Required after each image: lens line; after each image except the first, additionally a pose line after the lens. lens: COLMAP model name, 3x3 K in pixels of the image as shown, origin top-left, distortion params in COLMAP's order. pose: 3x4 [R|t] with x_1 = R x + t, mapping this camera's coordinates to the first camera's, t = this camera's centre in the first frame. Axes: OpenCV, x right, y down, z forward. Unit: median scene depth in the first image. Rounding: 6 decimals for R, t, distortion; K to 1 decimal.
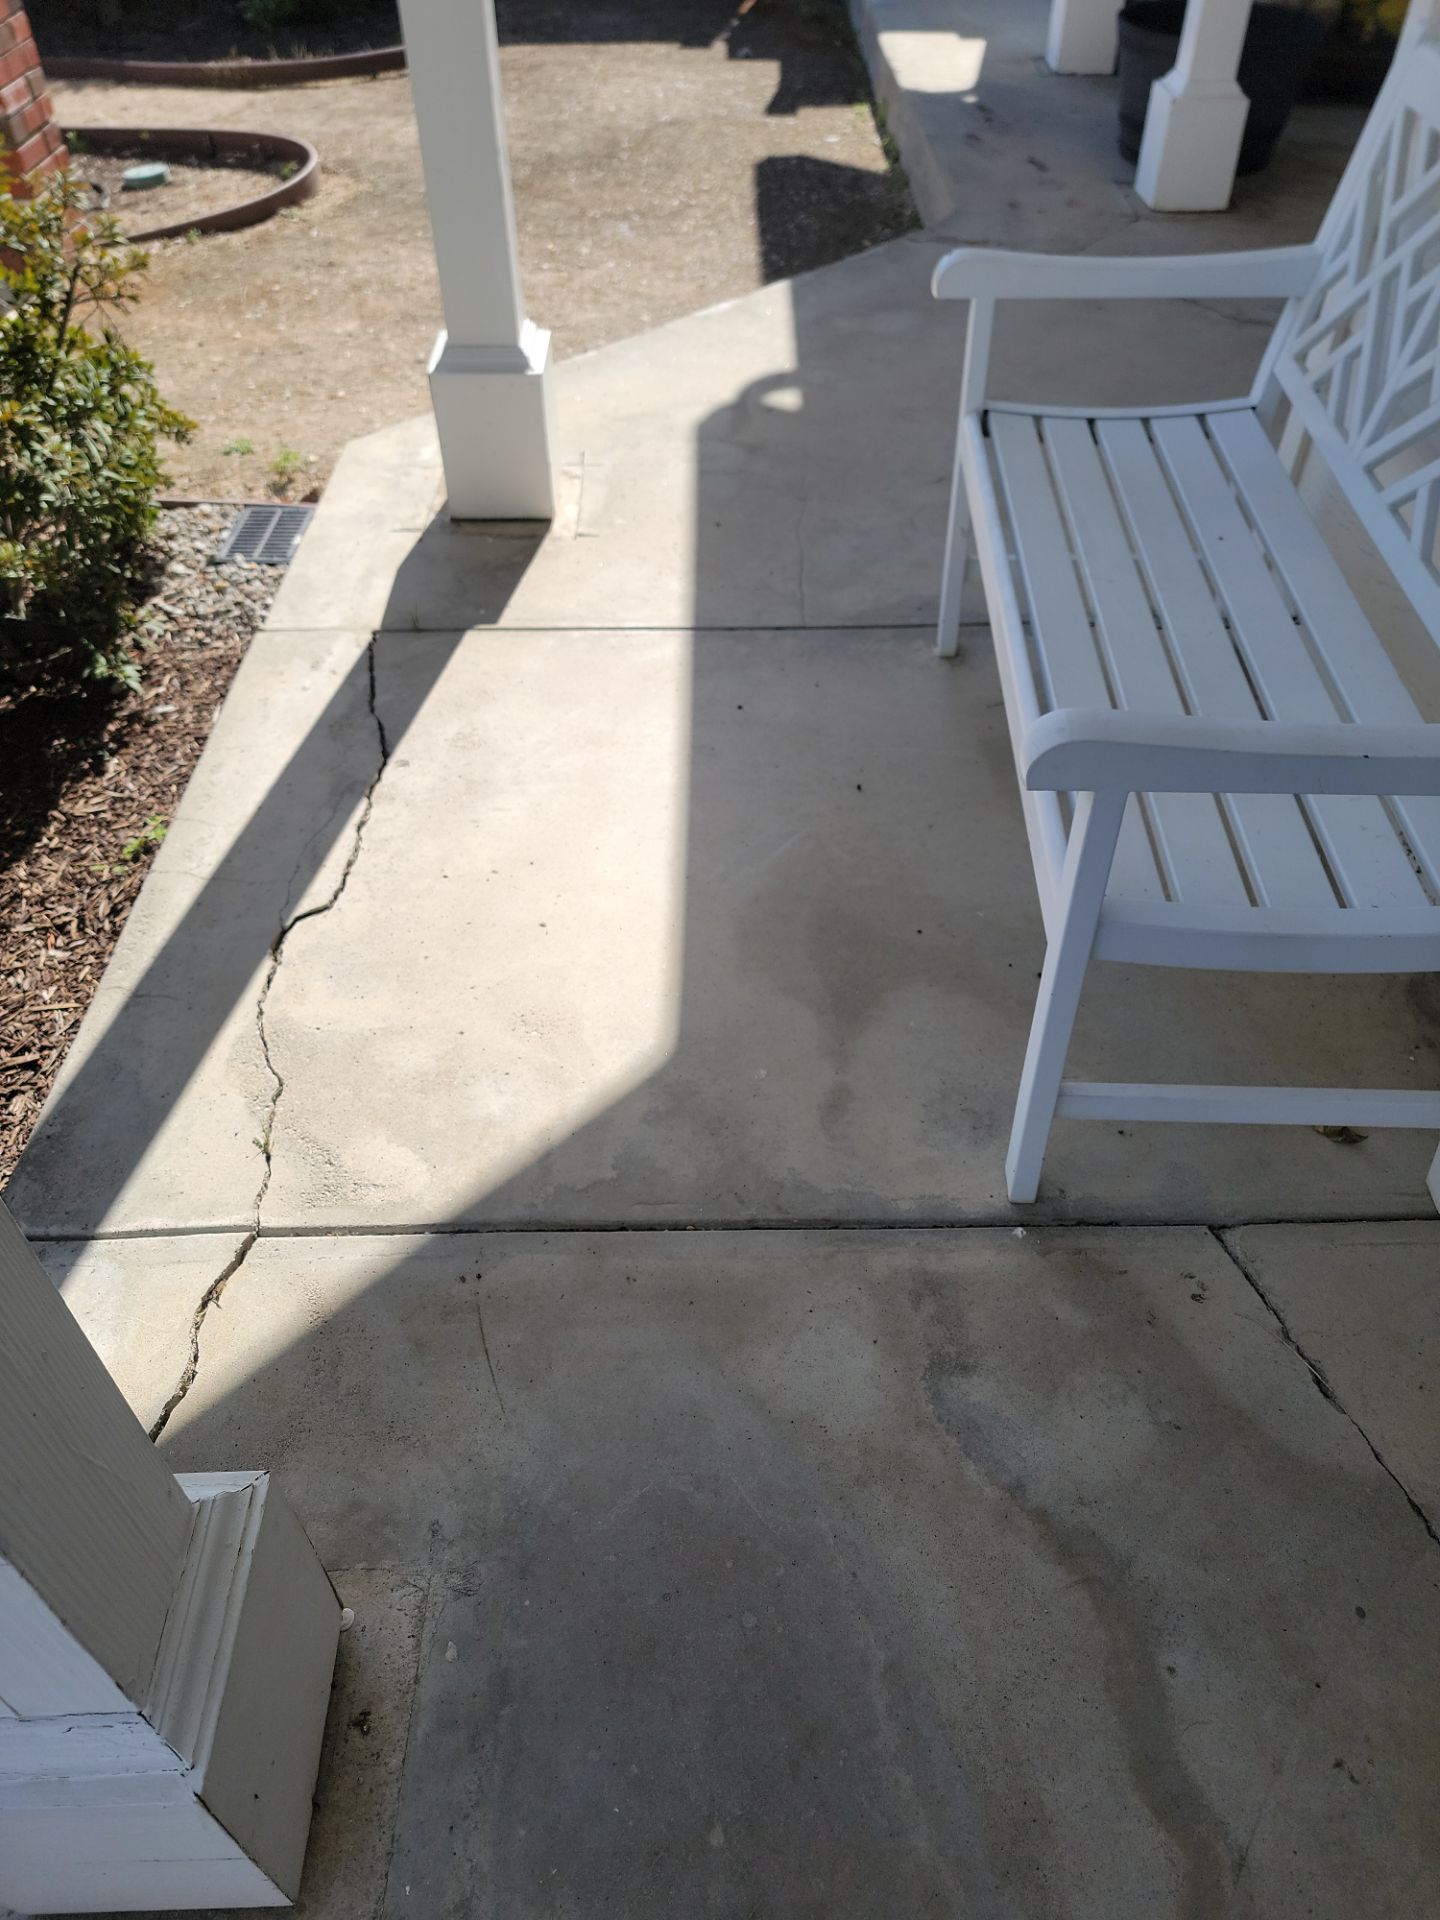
lens RADIAL K [[1357.3, 0, 748.0], [0, 1357.3, 989.0], [0, 0, 1]] dist [0.070541, -0.057701]
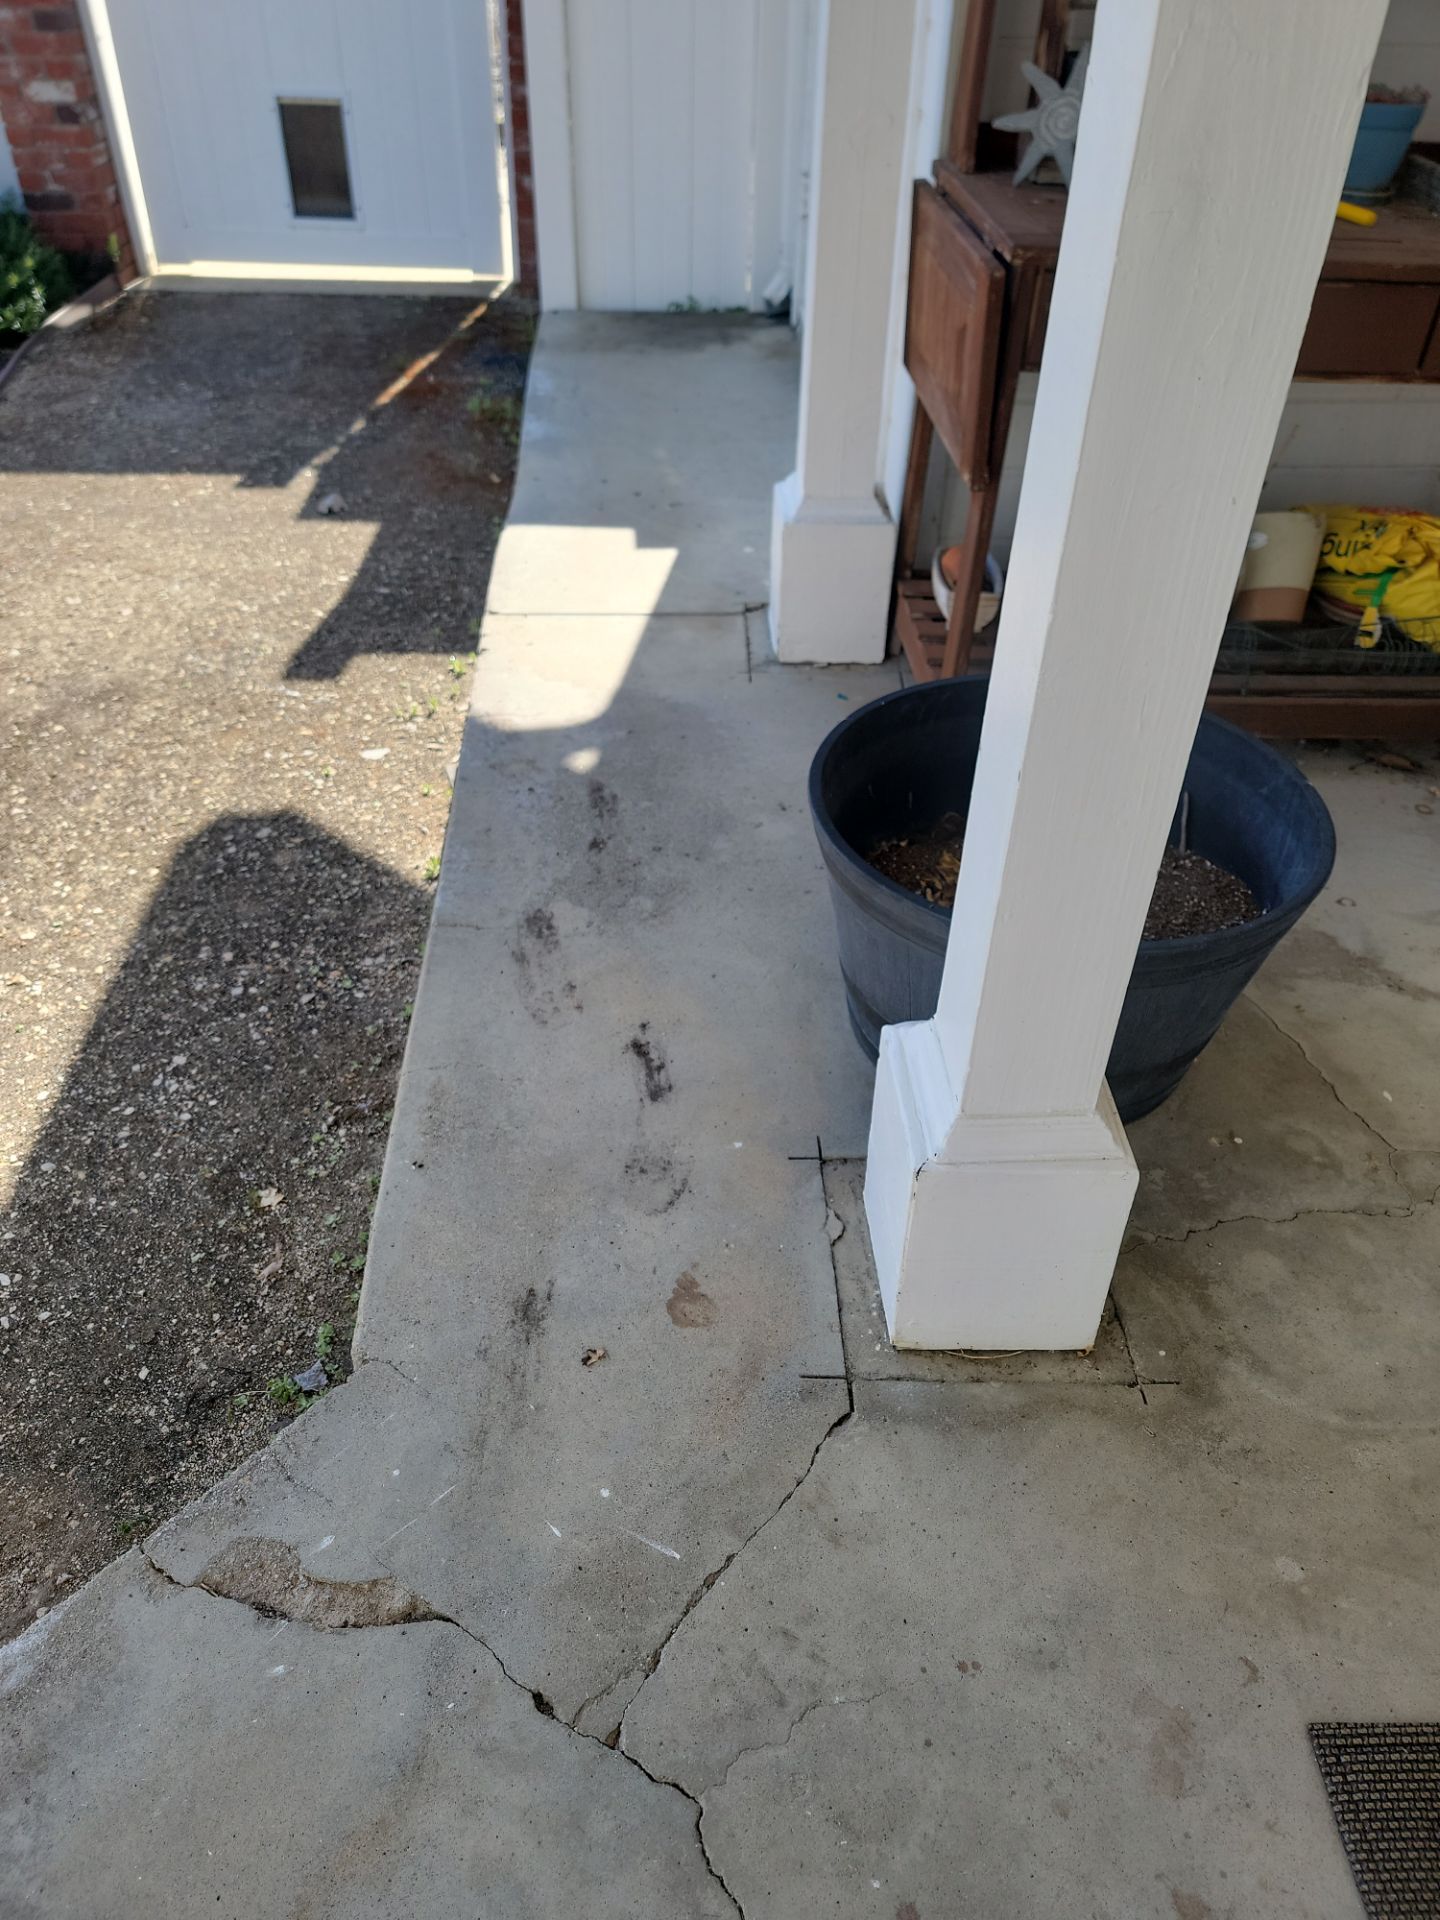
lens RADIAL K [[1357.3, 0, 710.4], [0, 1357.3, 969.4], [0, 0, 1]] dist [0.070541, -0.057701]
pose [[0.999561, 0.000320, 0.029637, 0.226209], [0.002909, 0.994056, -0.108833, -0.605641], [-0.029495, 0.108872, 0.993618, 0.611990]]
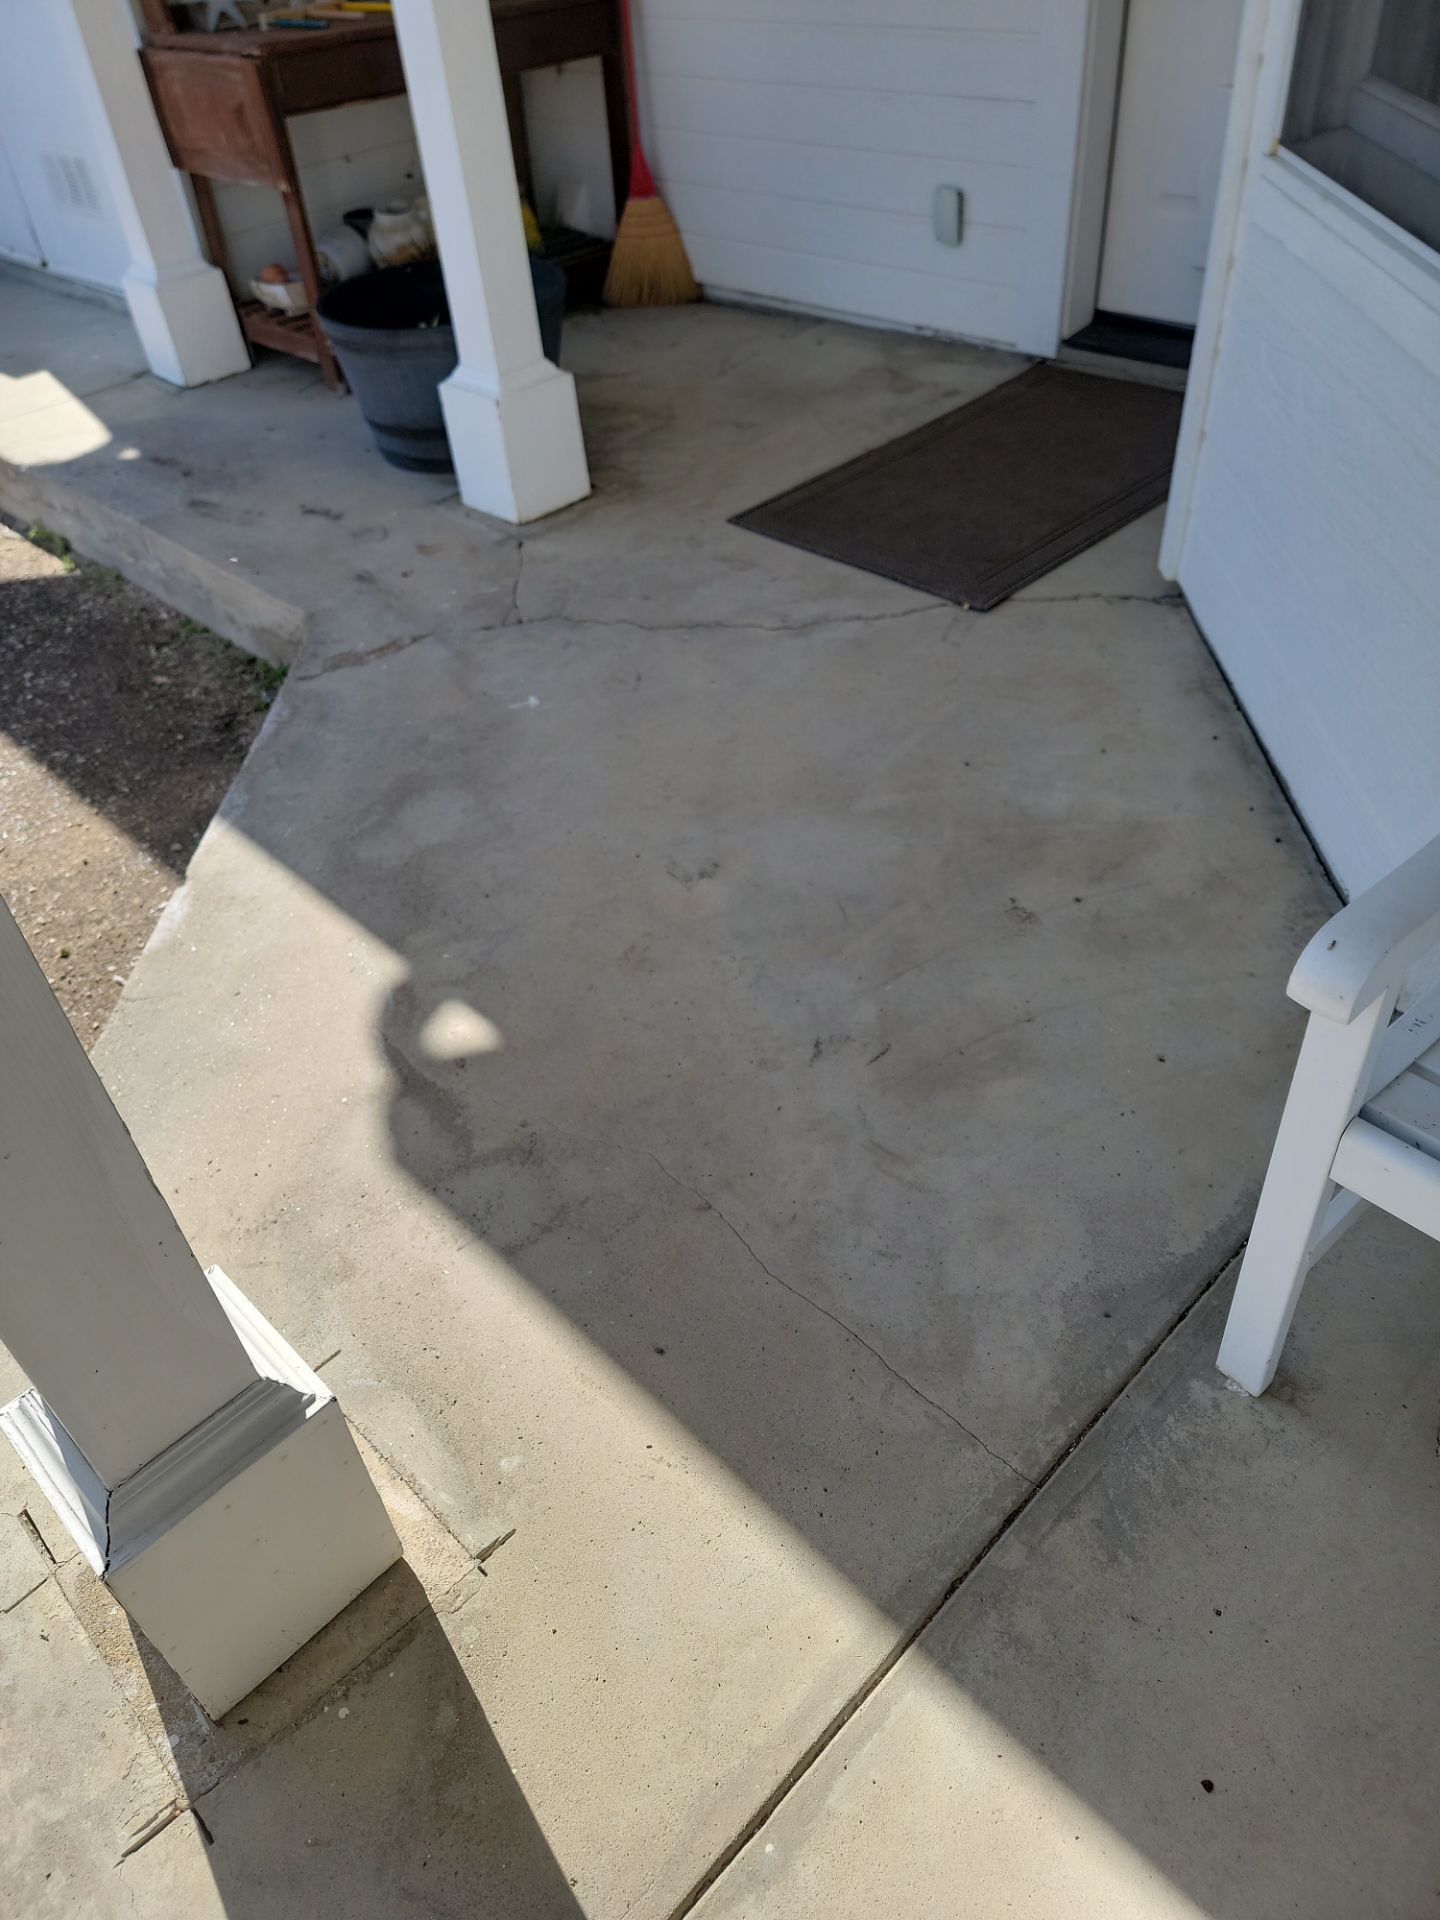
lens RADIAL K [[1357.3, 0, 707.1], [0, 1357.3, 967.1], [0, 0, 1]] dist [0.070541, -0.057701]
pose [[0.729999, -0.490690, 0.475736, -0.125680], [0.538811, 0.841424, 0.041088, -0.312827], [-0.420457, 0.226338, 0.878628, 0.310596]]
